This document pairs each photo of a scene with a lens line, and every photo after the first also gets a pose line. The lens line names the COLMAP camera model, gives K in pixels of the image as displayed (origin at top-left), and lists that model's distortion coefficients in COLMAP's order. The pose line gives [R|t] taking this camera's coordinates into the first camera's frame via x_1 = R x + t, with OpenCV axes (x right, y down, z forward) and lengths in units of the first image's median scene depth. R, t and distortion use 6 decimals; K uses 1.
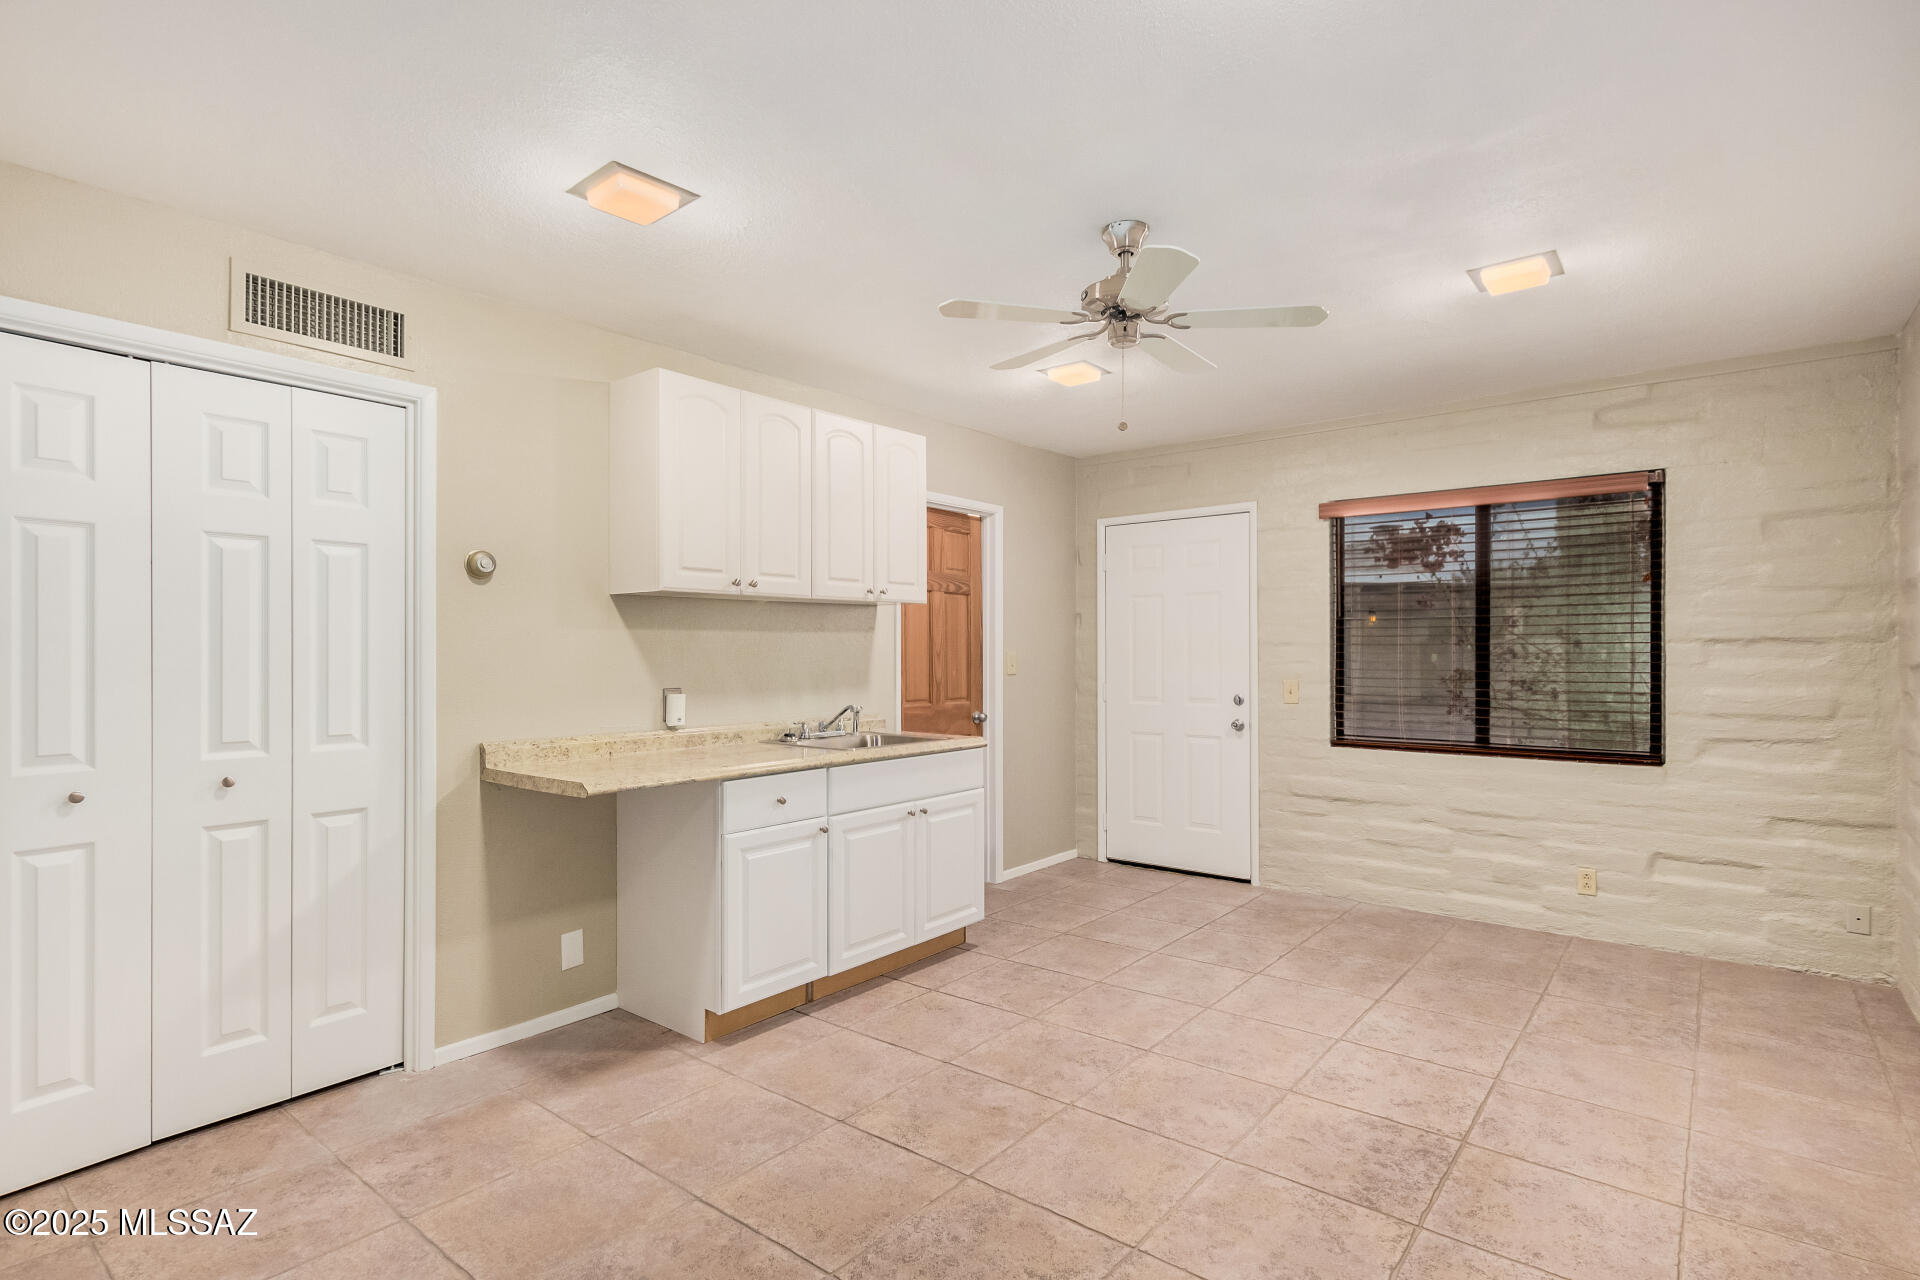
lens RADIAL K [[972.1, 0, 967.1], [0, 972.1, 647.0], [0, 0, 1]] dist [0.012058, -0.000415]
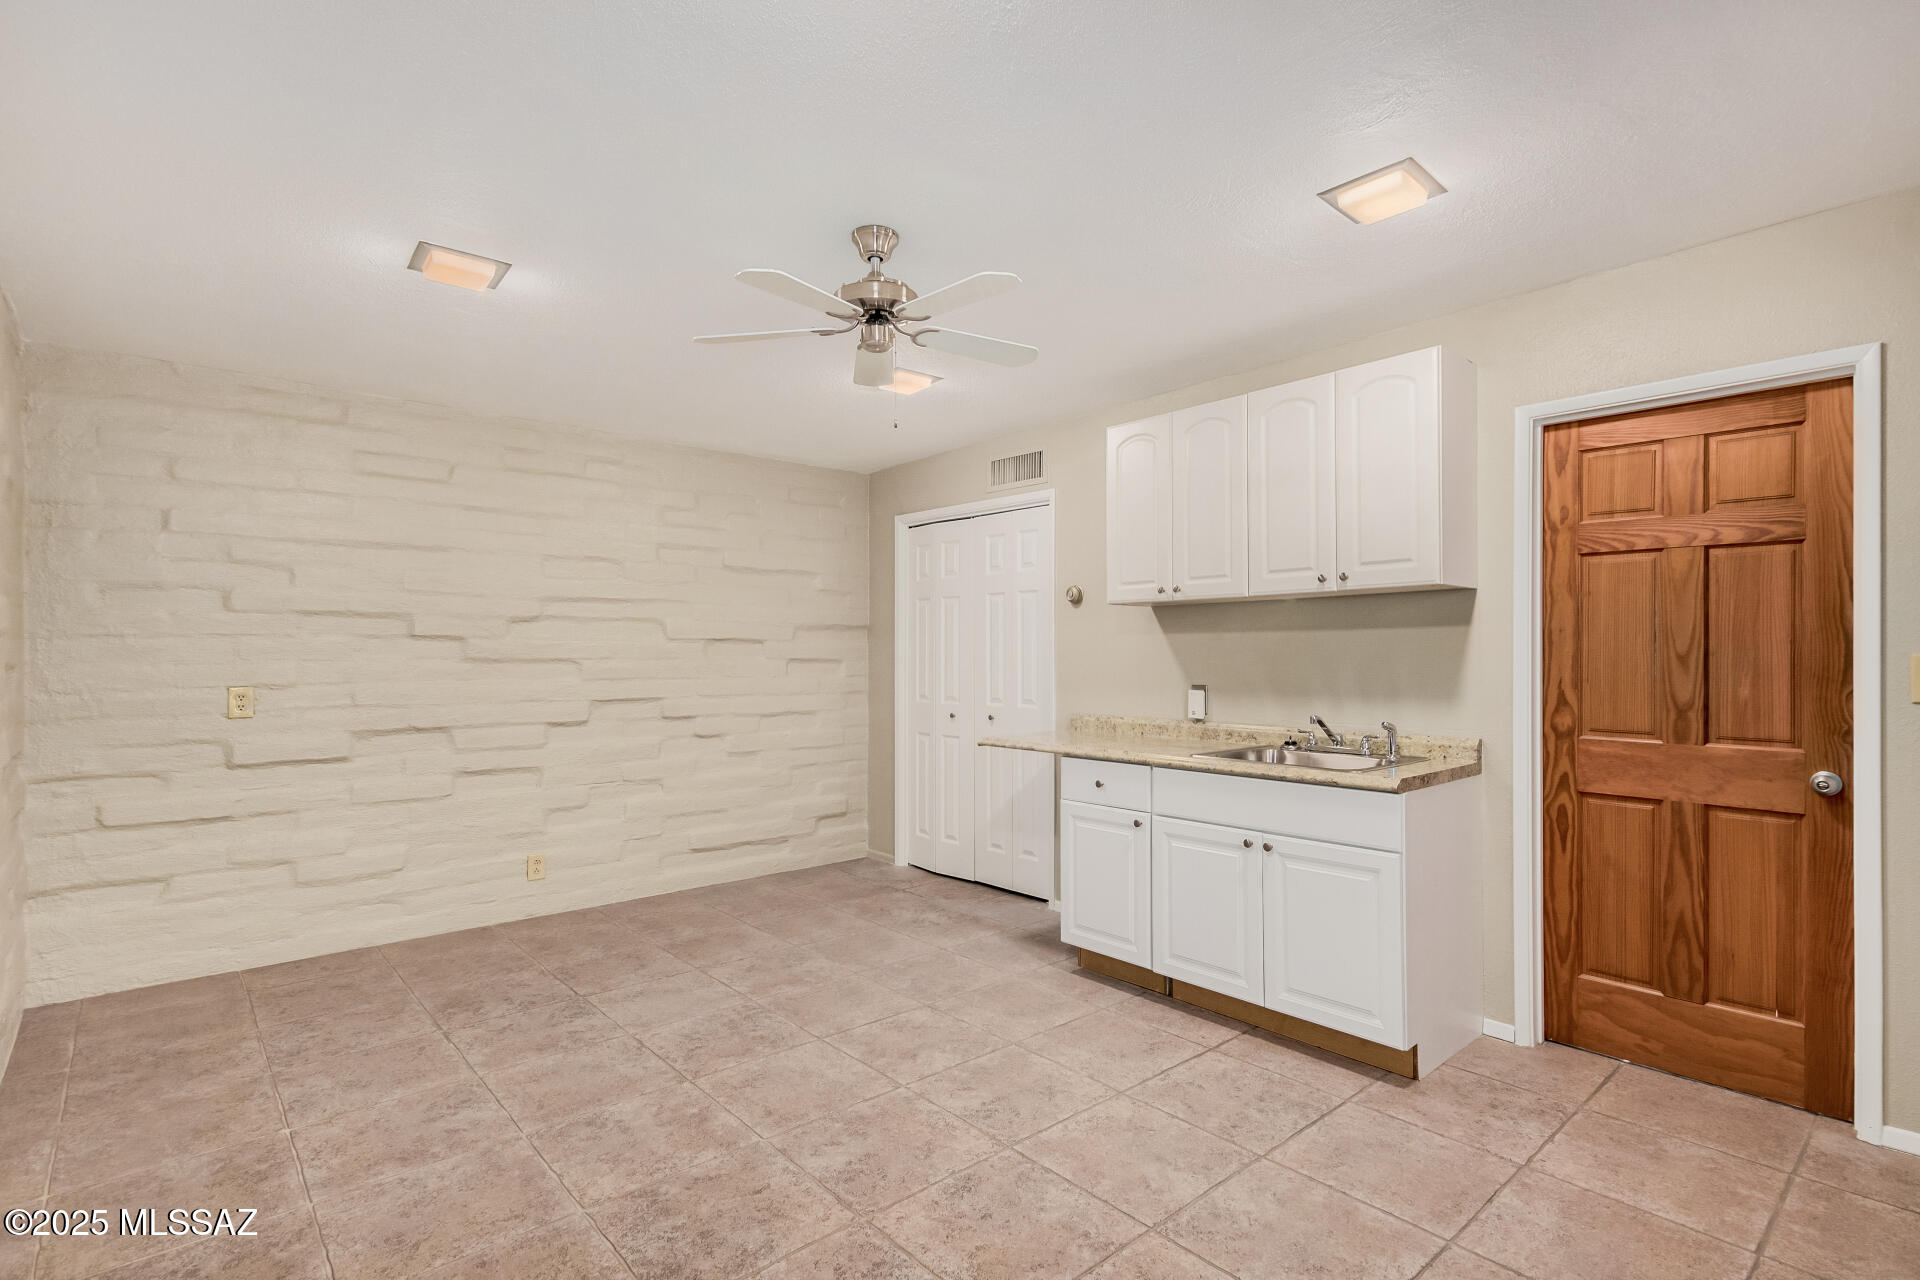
lens RADIAL K [[924.6, 0, 969.8], [0, 924.6, 649.0], [0, 0, 1]] dist [0.009060, -0.000266]
pose [[-0.190149, -0.004293, -0.981746, 0.838455], [0.007252, 0.999957, -0.005778, 0.005453], [0.981729, -0.008219, -0.190109, 0.989821]]
